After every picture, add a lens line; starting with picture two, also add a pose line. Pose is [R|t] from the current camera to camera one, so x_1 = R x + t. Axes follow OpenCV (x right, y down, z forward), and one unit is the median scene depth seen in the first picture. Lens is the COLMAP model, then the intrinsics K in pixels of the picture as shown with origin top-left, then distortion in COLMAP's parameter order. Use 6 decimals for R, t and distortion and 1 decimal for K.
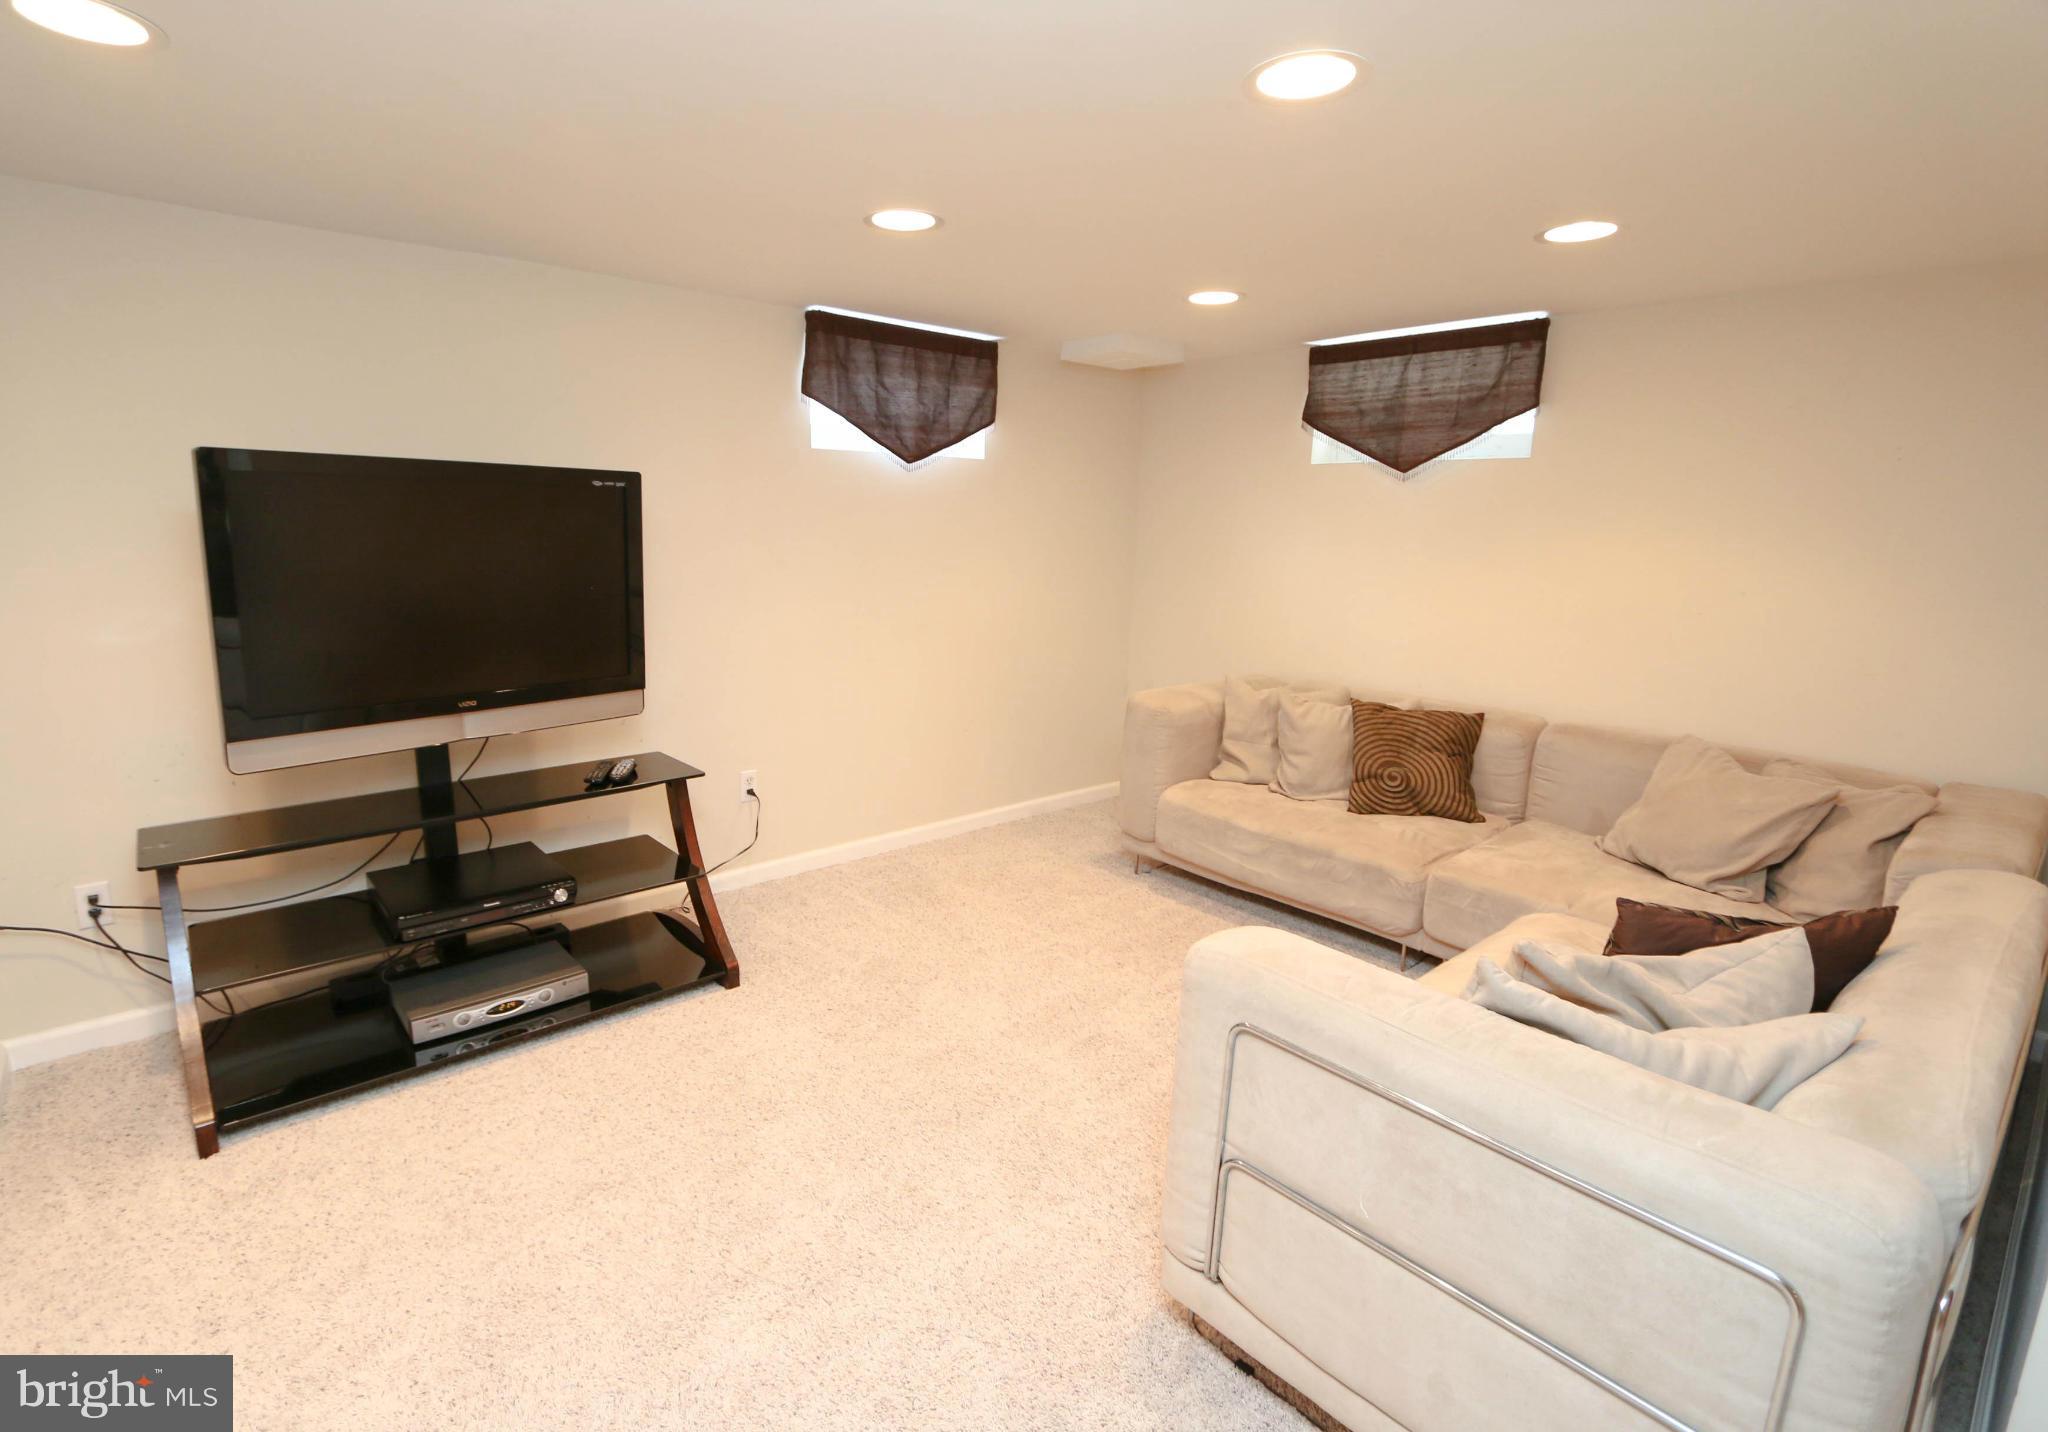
lens RADIAL K [[994.7, 0, 973.0], [0, 994.7, 712.7], [0, 0, 1]] dist [-0.000209, -0.000151]
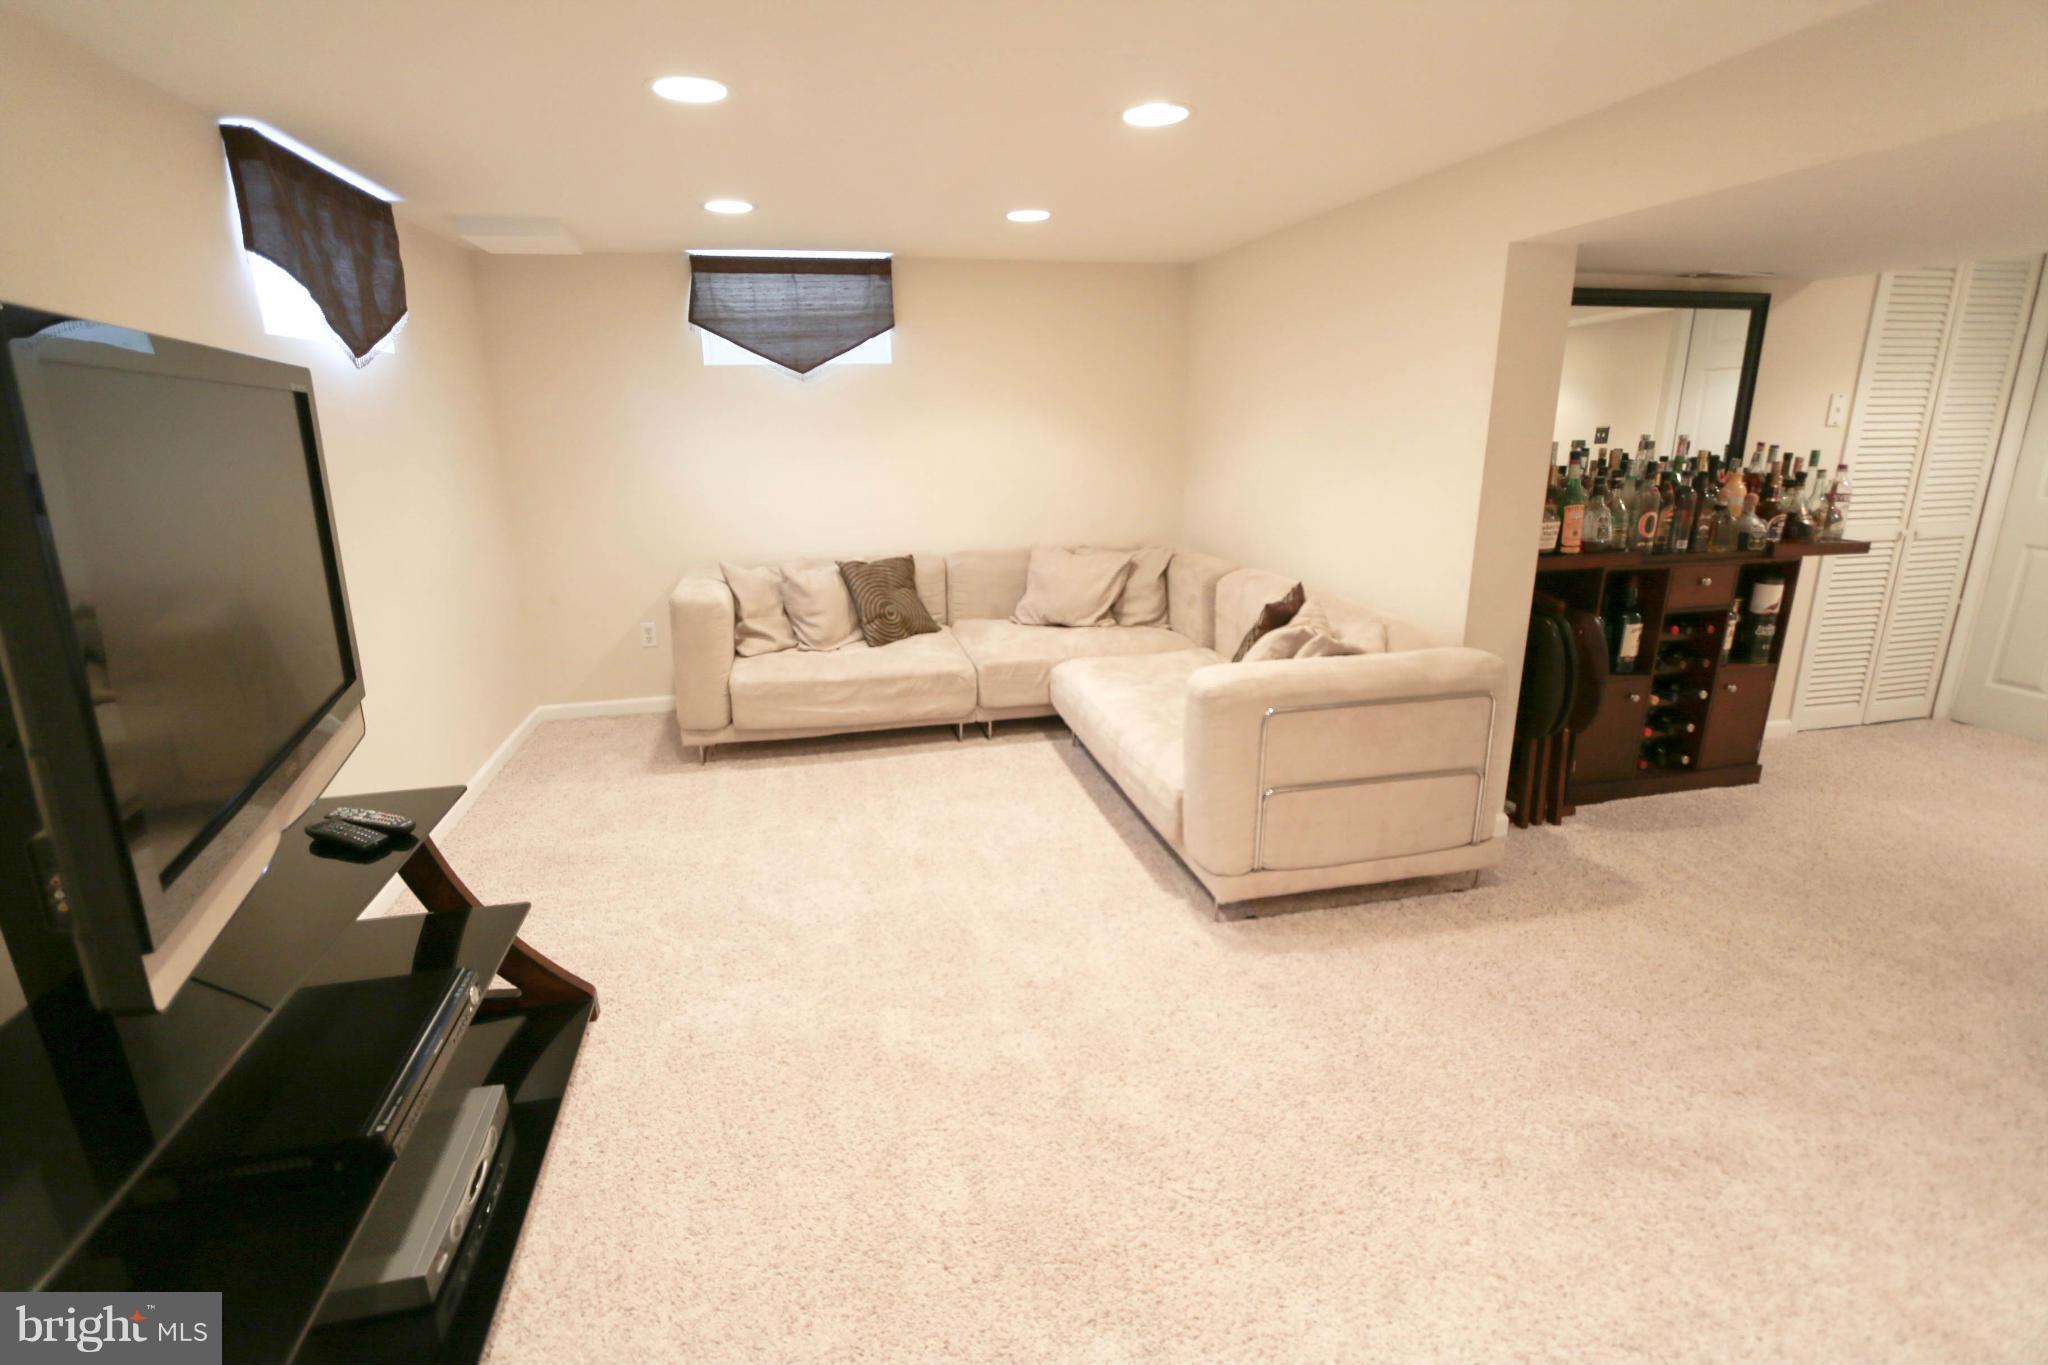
lens RADIAL K [[940.0, 0, 1012.1], [0, 940.0, 679.9], [0, 0, 1]] dist [-0.023179, 0.004129]
pose [[0.459308, -0.267654, 0.846993, -0.546503], [0.194991, 0.960647, 0.197829, -0.060916], [-0.866611, 0.074291, 0.493423, 0.251817]]
